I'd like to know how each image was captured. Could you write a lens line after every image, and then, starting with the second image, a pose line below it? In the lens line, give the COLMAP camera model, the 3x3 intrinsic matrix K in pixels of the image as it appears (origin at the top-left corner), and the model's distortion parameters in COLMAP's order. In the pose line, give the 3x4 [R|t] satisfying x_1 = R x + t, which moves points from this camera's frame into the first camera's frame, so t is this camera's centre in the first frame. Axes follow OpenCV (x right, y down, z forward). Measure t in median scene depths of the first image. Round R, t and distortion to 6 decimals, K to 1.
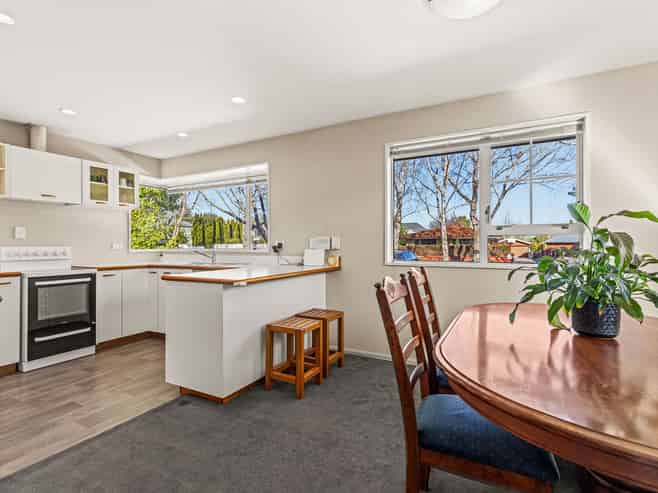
lens RADIAL K [[336.7, 0, 327.8], [0, 336.7, 243.1], [0, 0, 1]] dist [0.001853, 0.001938]
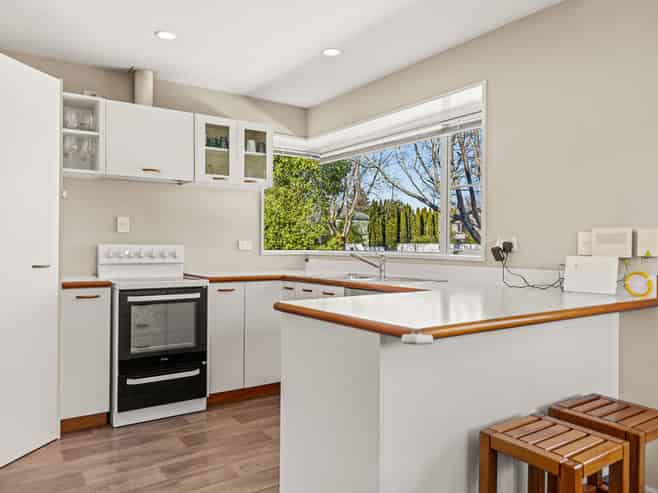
lens RADIAL K [[497.1, 0, 326.1], [0, 497.1, 247.6], [0, 0, 1]] dist [0.012292, 0.001455]
pose [[0.890903, 0.012337, -0.454026, -0.050241], [-0.008221, 0.999905, 0.011037, 0.002302], [0.454119, -0.006101, 0.890920, 0.243118]]
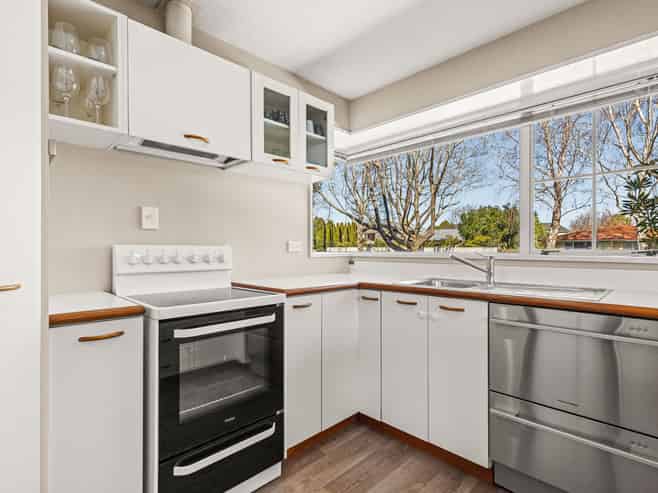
lens RADIAL K [[336.7, 0, 326.9], [0, 336.7, 250.2], [0, 0, 1]] dist [0.001853, 0.001938]
pose [[0.956520, 0.004532, -0.291633, -0.476546], [-0.001951, 0.999956, 0.009140, 0.012058], [0.291661, -0.008174, 0.956487, 0.555145]]
